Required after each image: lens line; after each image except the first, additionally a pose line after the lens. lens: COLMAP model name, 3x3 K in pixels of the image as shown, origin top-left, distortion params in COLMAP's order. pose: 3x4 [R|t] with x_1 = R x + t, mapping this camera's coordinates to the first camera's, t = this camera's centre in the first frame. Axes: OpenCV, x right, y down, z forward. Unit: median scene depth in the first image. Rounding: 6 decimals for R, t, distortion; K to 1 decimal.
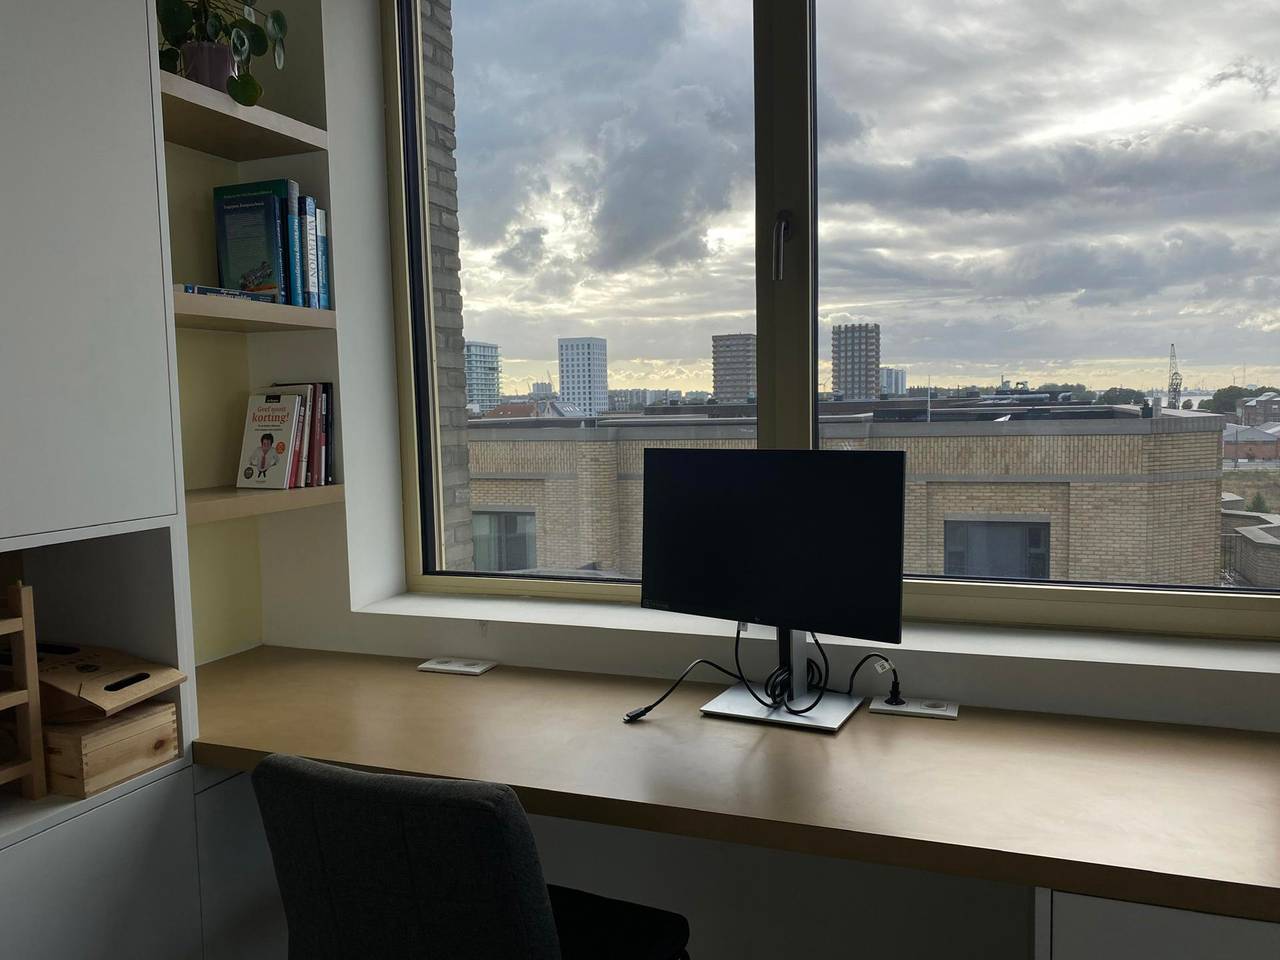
lens RADIAL K [[977.9, 0, 632.6], [0, 977.9, 491.6], [0, 0, 1]] dist [0.033663, -0.050088]
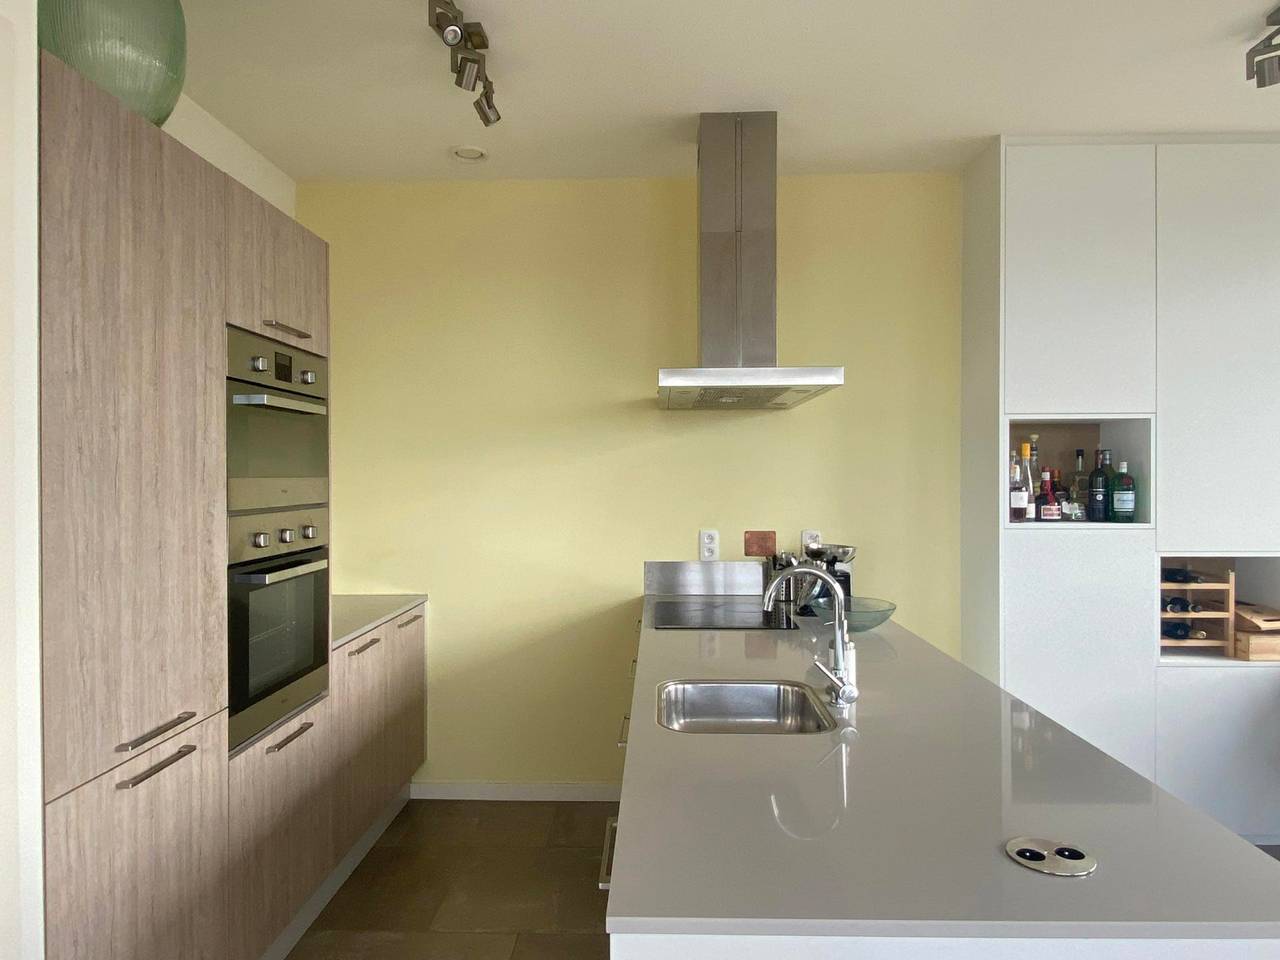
lens RADIAL K [[791.7, 0, 633.7], [0, 791.7, 481.5], [0, 0, 1]] dist [0.031673, -0.028274]
pose [[0.325852, 0.030758, -0.944920, 0.552799], [-0.087872, 0.996130, 0.002123, -0.004712], [0.941328, 0.082340, 0.327294, -0.774533]]
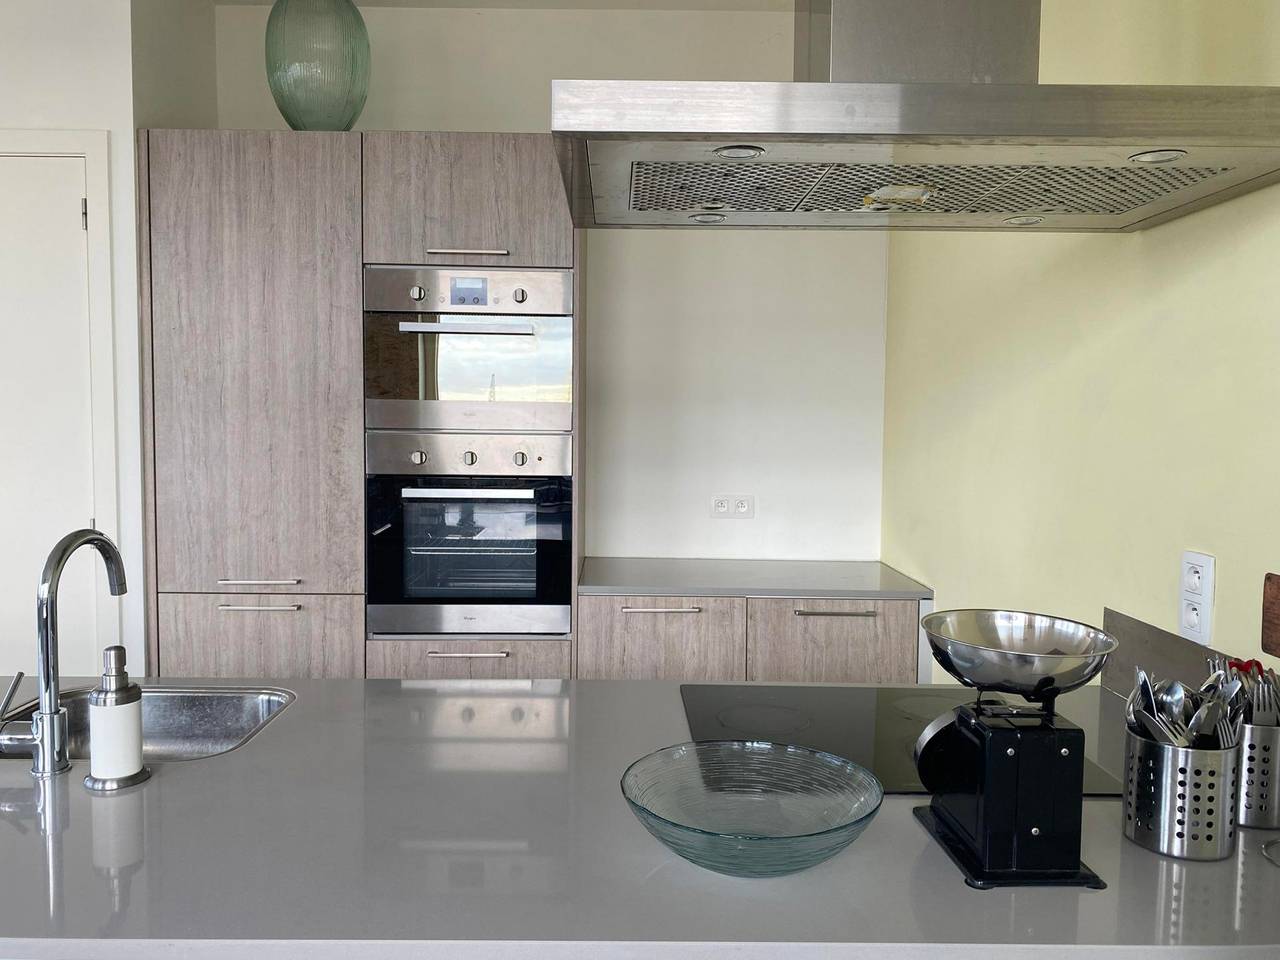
lens RADIAL K [[977.9, 0, 636.5], [0, 977.9, 477.2], [0, 0, 1]] dist [0.033663, -0.050088]
pose [[-0.925399, 0.035980, -0.377283, -0.245257], [-0.023739, 0.988026, 0.152451, -0.066381], [0.378250, 0.150035, -0.913464, 0.350658]]
